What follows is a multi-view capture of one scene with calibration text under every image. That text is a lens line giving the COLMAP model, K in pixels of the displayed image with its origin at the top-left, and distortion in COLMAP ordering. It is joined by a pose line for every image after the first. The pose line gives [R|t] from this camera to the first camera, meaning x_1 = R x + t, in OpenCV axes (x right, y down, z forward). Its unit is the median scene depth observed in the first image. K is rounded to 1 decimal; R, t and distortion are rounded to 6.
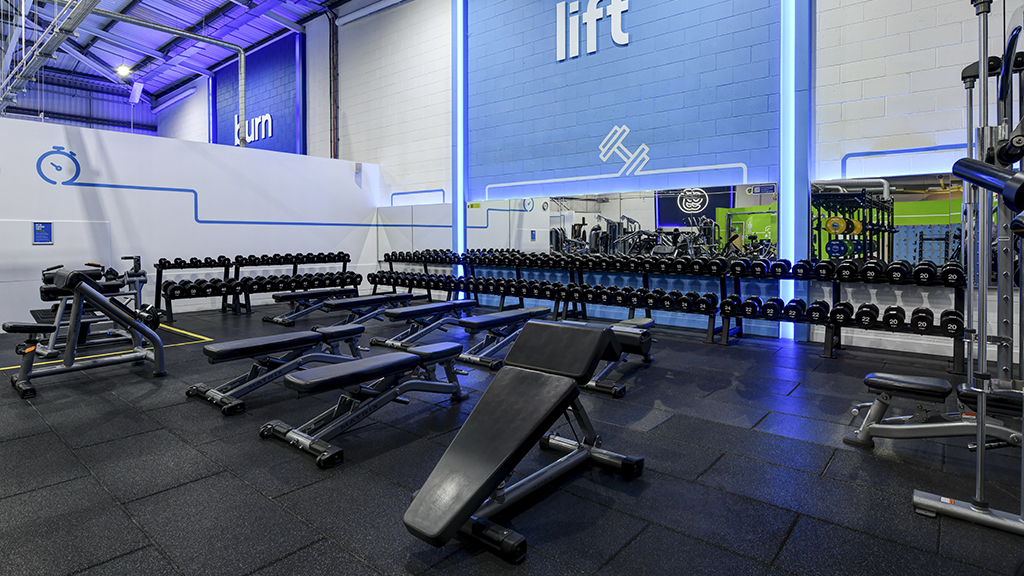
lens RADIAL K [[536.8, 0, 507.4], [0, 536.8, 239.2], [0, 0, 1]] dist [-0.003089, -0.001175]
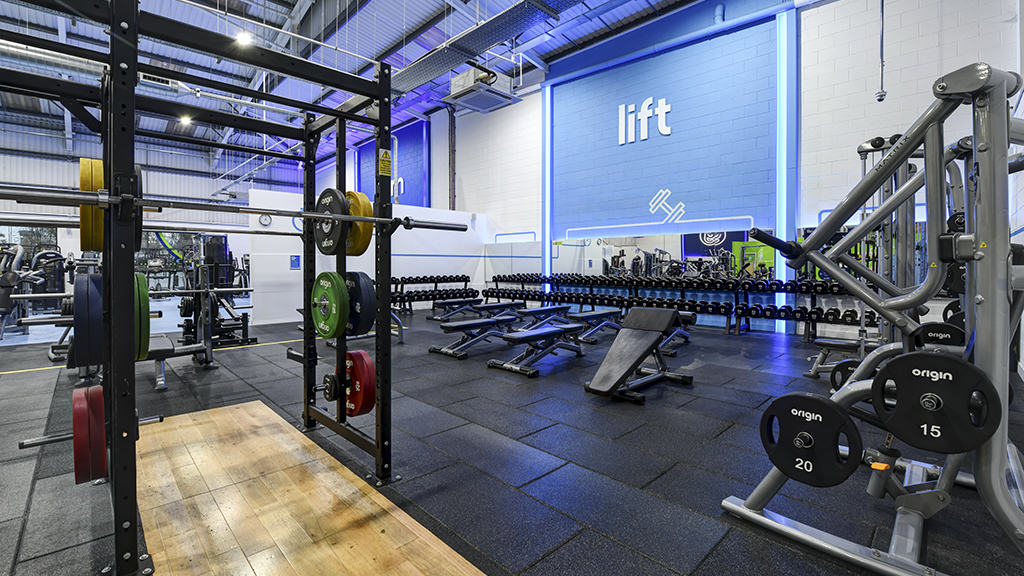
lens RADIAL K [[441.1, 0, 505.3], [0, 441.1, 269.0], [0, 0, 1]] dist [-0.010019, -0.000712]
pose [[0.994413, 0.001792, -0.105546, -0.088025], [-0.001211, 0.999984, 0.005565, 0.000835], [0.105555, -0.005406, 0.994399, -0.229116]]
